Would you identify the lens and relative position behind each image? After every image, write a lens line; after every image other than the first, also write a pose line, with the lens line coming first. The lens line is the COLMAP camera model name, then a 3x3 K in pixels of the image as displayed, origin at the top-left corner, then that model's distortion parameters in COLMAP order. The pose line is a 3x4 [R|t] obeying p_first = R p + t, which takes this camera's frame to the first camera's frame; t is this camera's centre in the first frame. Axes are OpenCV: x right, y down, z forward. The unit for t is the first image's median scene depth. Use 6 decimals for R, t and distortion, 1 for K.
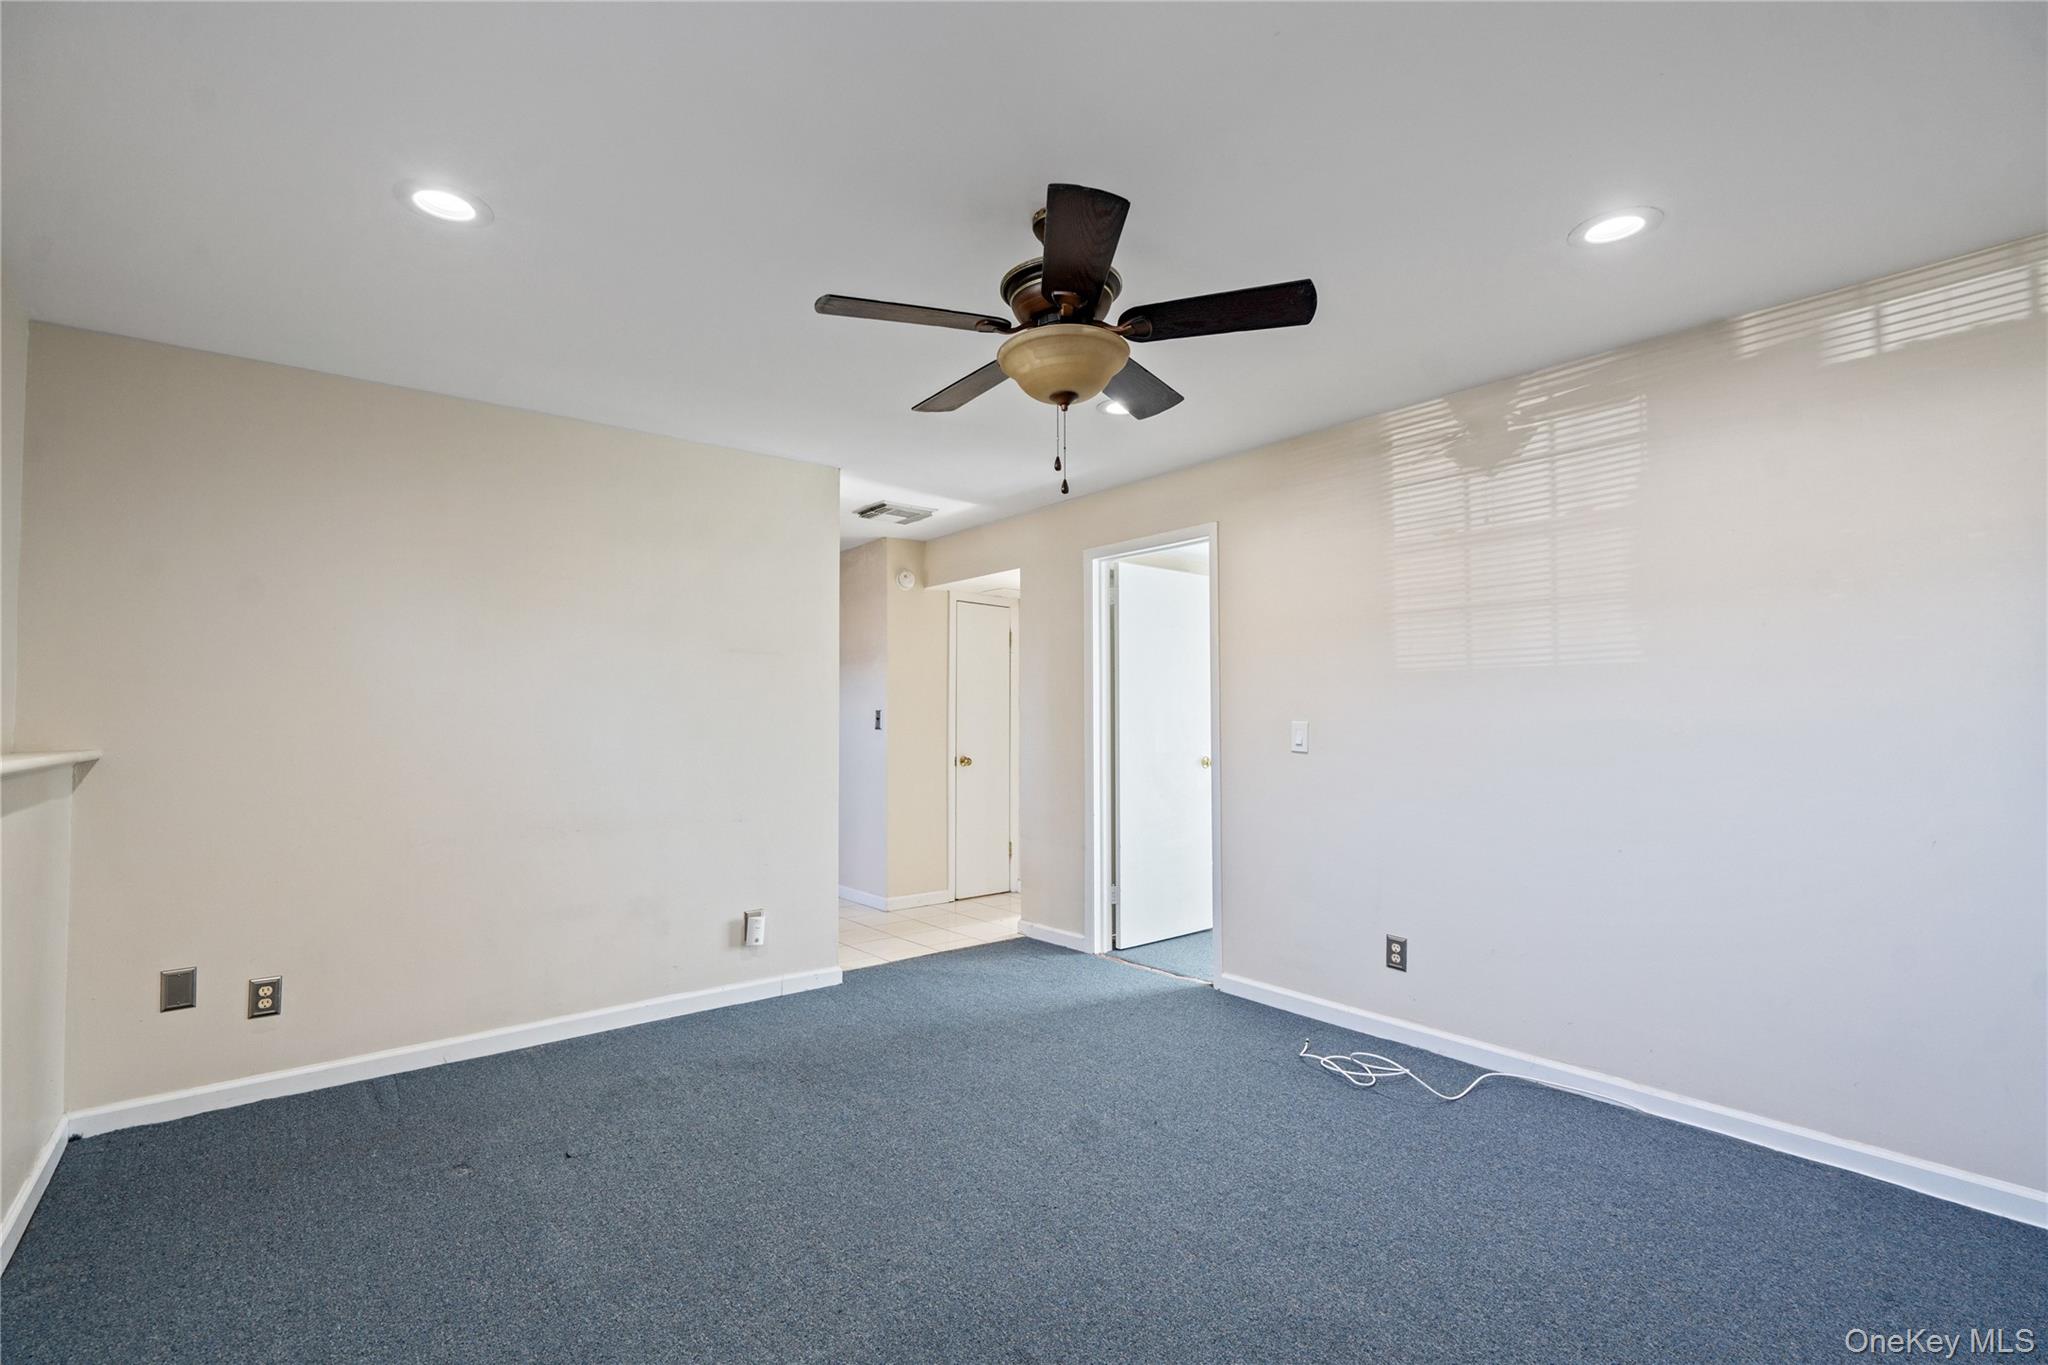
lens RADIAL K [[921.1, 0, 1028.7], [0, 921.1, 669.0], [0, 0, 1]] dist [-0.000269, 0.000740]
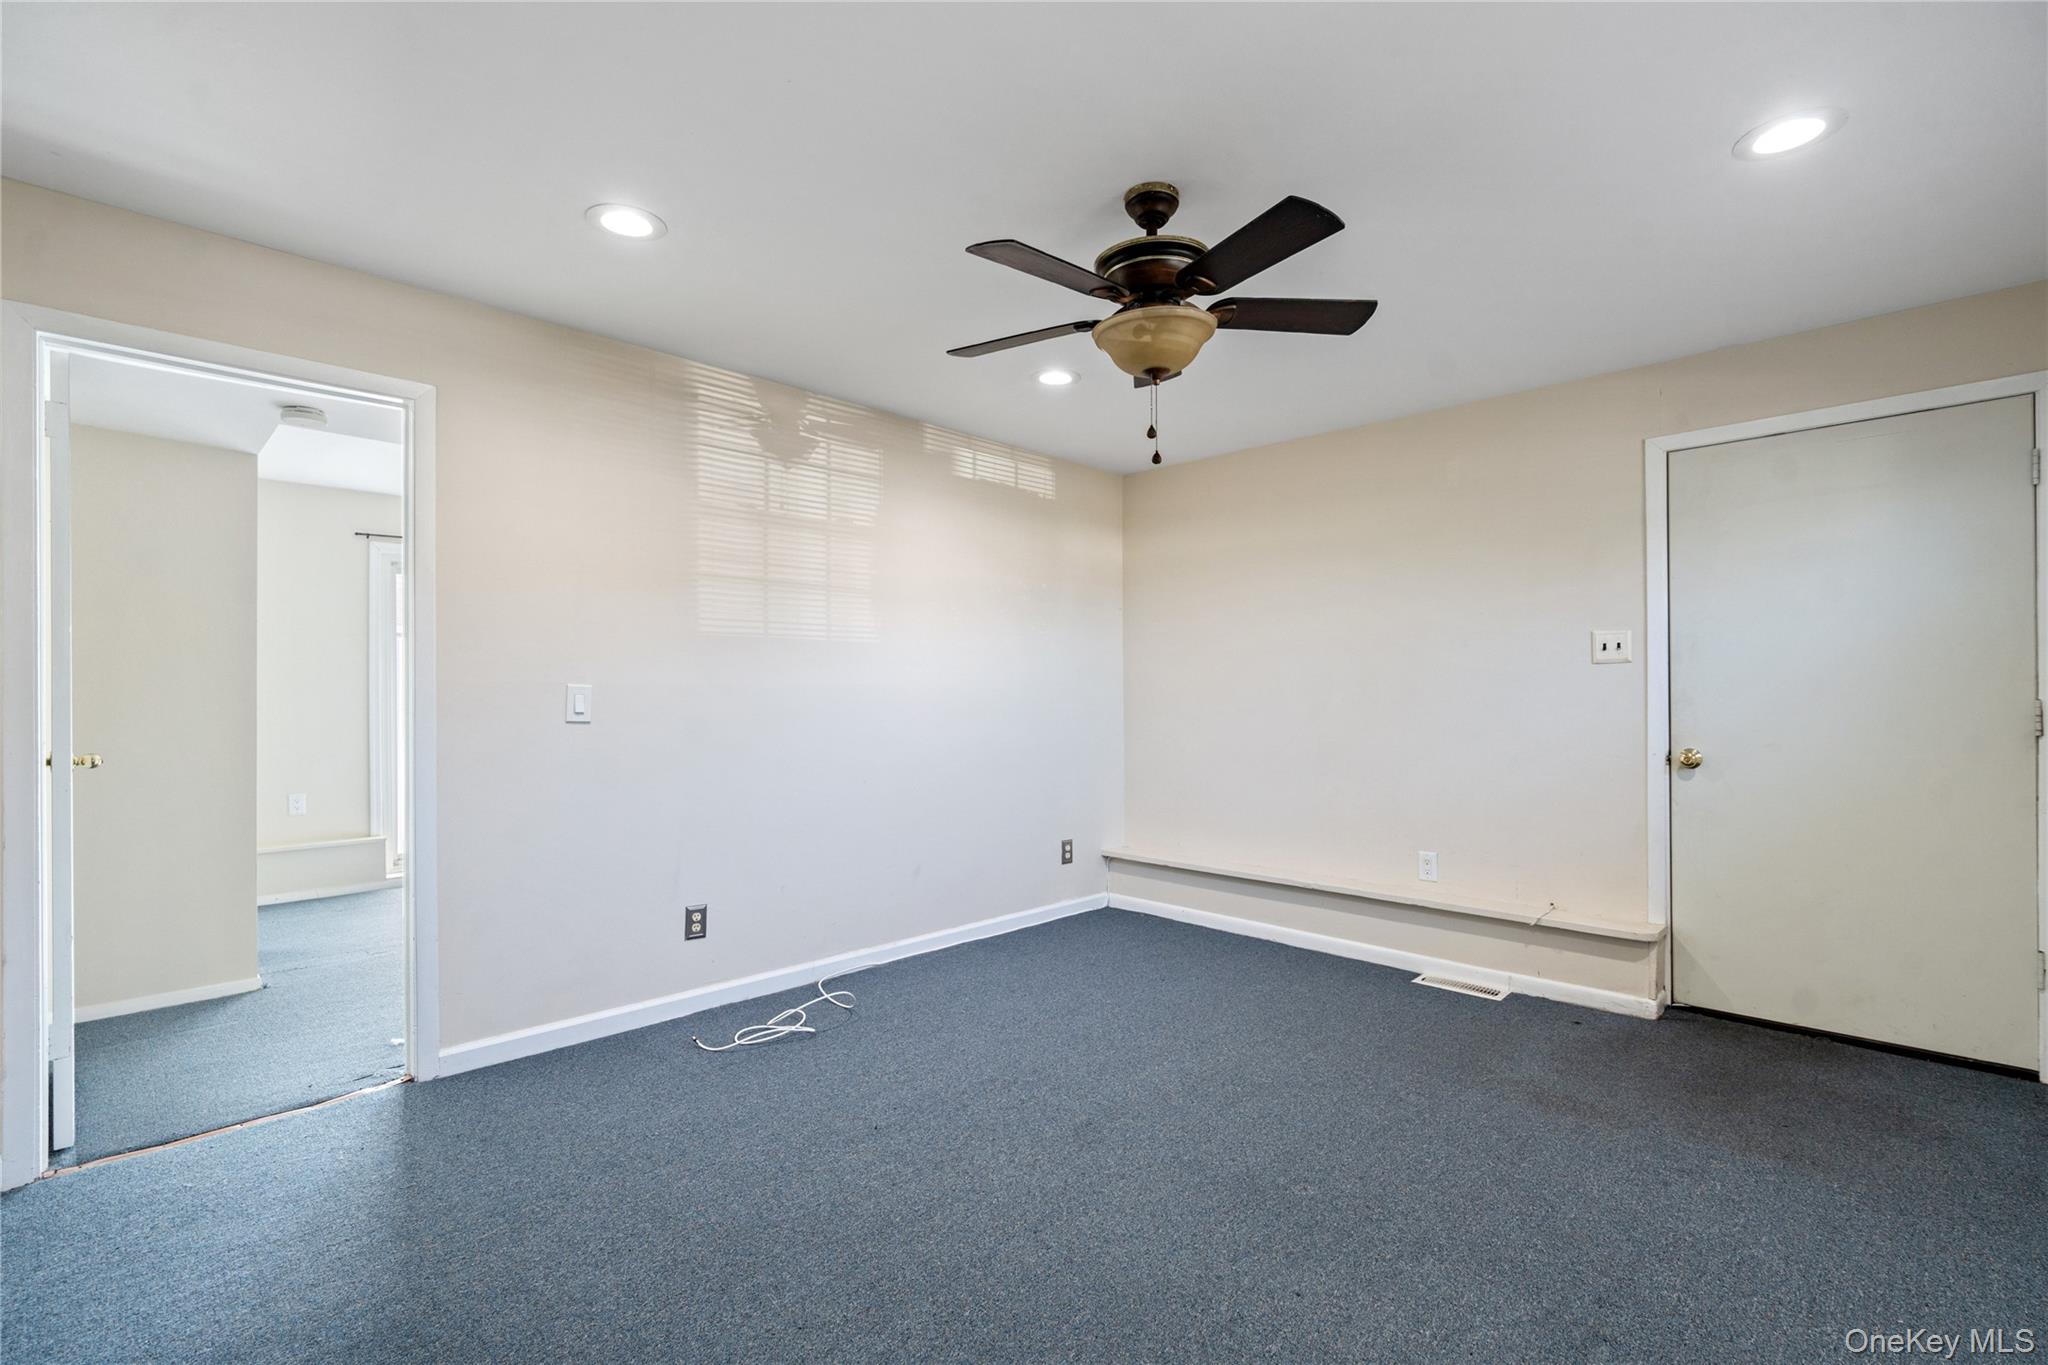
lens RADIAL K [[921.1, 0, 1028.7], [0, 921.1, 669.0], [0, 0, 1]] dist [-0.000269, 0.000740]
pose [[-0.102420, 0.025474, 0.994415, -0.637180], [-0.052906, 0.998118, -0.031018, 0.055016], [-0.993333, -0.055787, -0.100880, 0.794922]]
